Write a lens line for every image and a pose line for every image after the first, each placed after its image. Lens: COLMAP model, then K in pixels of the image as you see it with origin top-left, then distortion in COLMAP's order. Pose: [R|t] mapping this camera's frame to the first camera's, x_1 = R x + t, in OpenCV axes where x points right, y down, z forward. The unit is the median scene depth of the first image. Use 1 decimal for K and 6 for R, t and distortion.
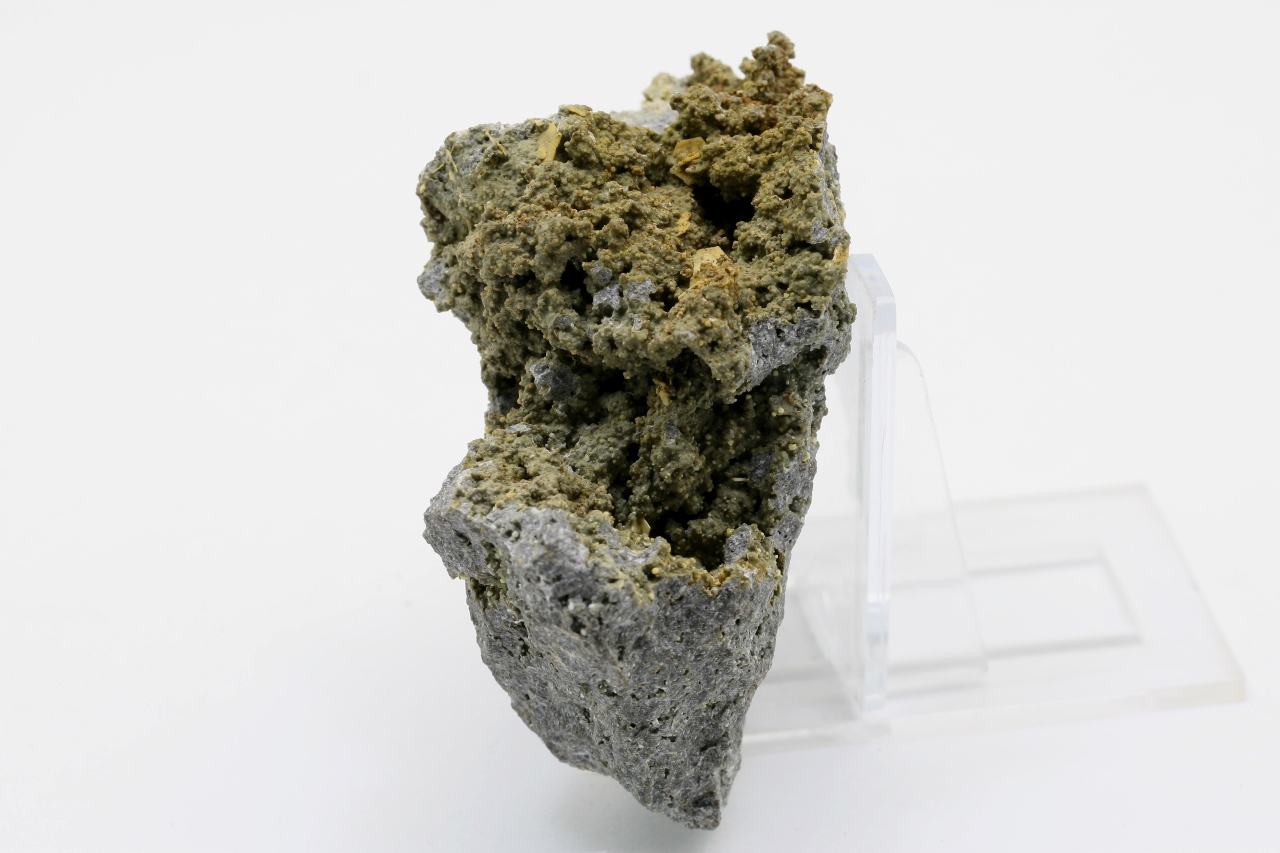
lens RADIAL K [[3845.5, 0, 636.3], [0, 3845.5, 431.9], [0, 0, 1]] dist [0.219967, 0.000000]
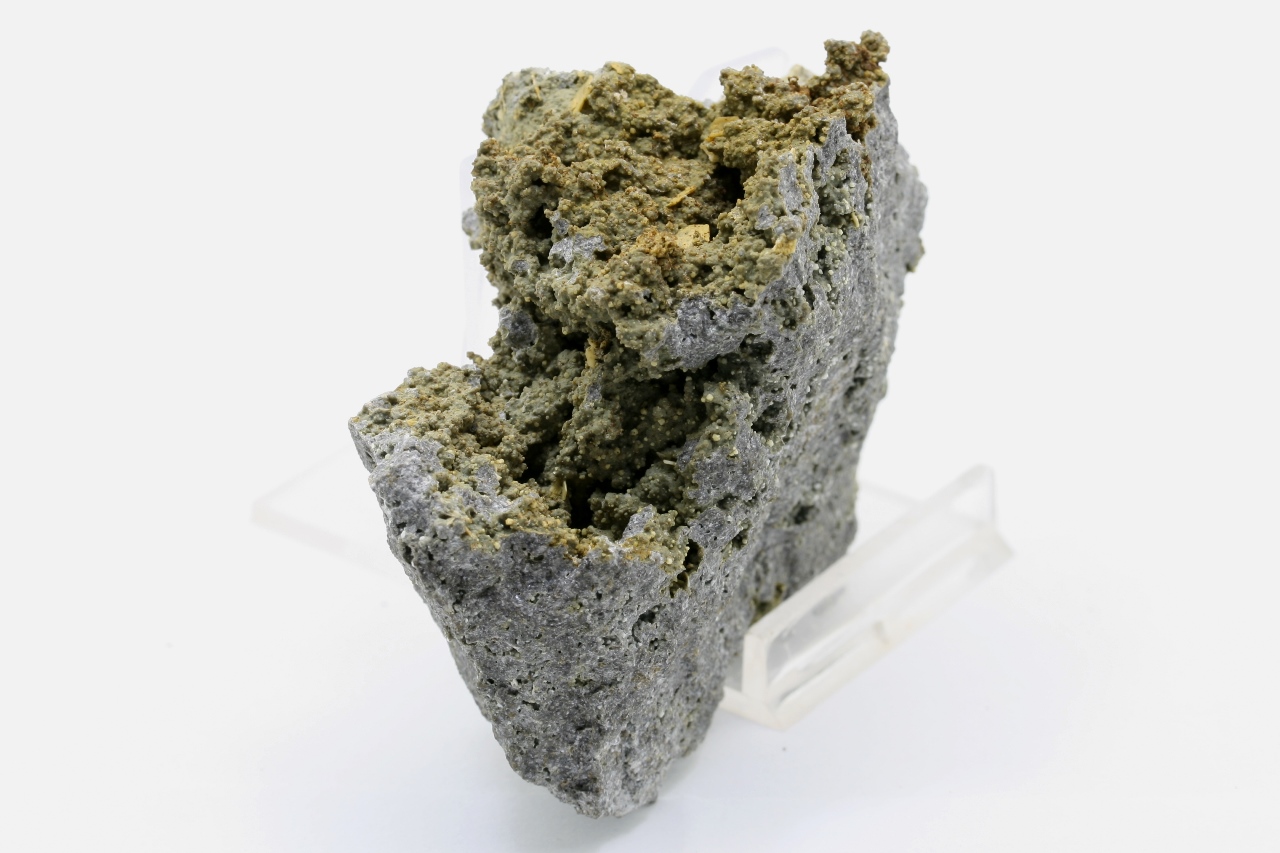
lens RADIAL K [[3845.5, 0, 639.2], [0, 3845.5, 420.6], [0, 0, 1]] dist [0.219967, 0.000000]
pose [[0.908847, 0.190724, -0.370975, 0.379057], [-0.209370, 0.977783, -0.010238, 0.013694], [0.360780, 0.086975, 0.928587, 0.100539]]
